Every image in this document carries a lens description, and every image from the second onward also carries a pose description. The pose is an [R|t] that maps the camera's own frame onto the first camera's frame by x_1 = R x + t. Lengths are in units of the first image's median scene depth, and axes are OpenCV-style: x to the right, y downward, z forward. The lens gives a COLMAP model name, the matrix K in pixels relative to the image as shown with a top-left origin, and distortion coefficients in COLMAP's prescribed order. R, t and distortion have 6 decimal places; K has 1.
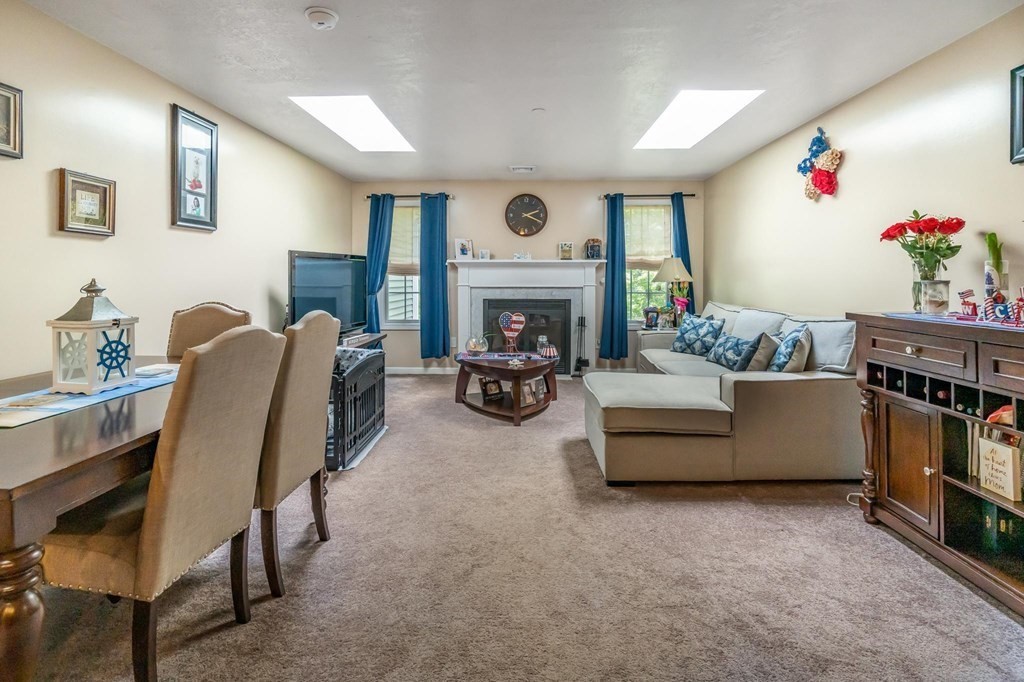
lens RADIAL K [[492.2, 0, 512.3], [0, 492.2, 277.9], [0, 0, 1]] dist [0.005735, -0.001432]
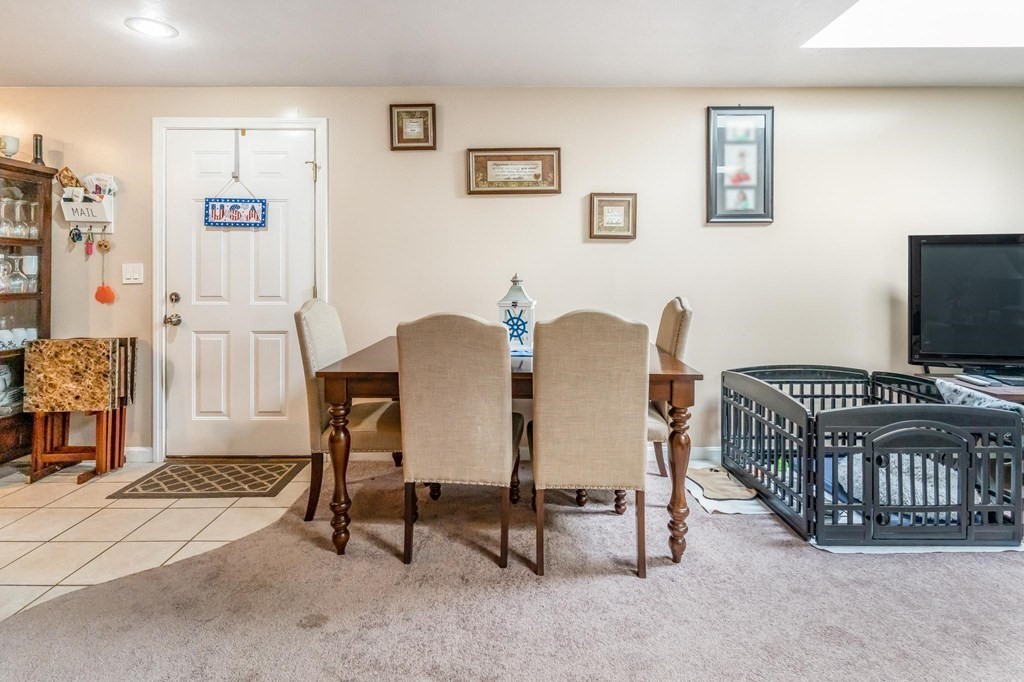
lens RADIAL K [[508.5, 0, 518.8], [0, 508.5, 272.0], [0, 0, 1]] dist [0.003938, -0.000452]
pose [[0.050189, 0.003983, -0.998732, 0.279695], [-0.005181, 0.999980, 0.003727, -0.002986], [0.998726, 0.004987, 0.050209, 0.410090]]
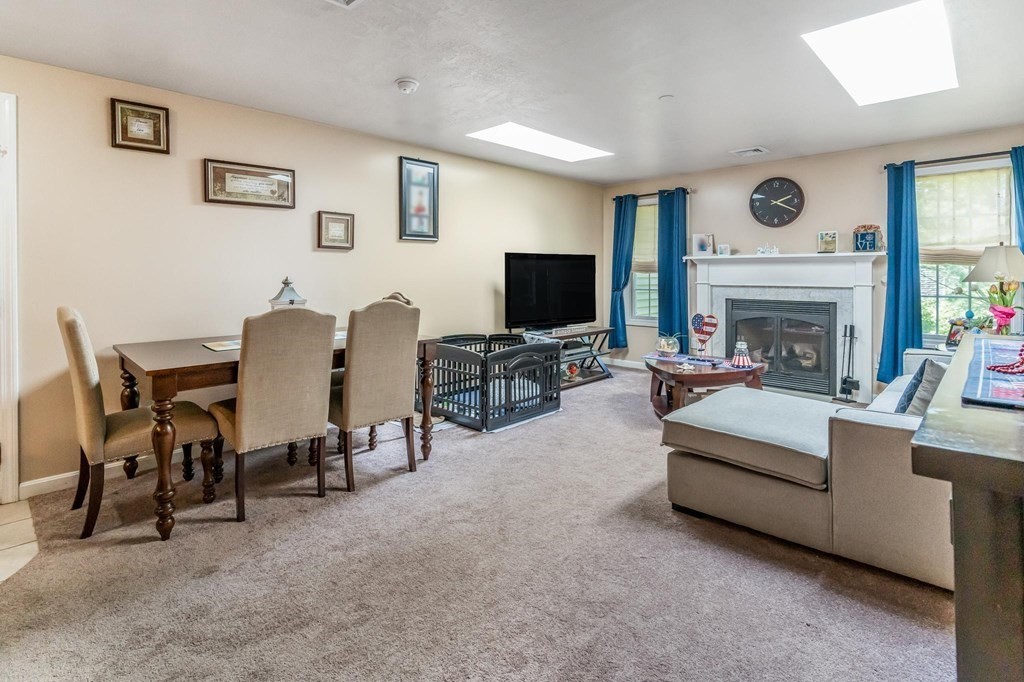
lens RADIAL K [[492.2, 0, 520.9], [0, 492.2, 275.3], [0, 0, 1]] dist [0.005735, -0.001432]
pose [[0.757438, 0.001856, -0.652905, 0.399462], [-0.000886, 0.999998, 0.001815, -0.002664], [0.652907, -0.000796, 0.757438, 0.098146]]
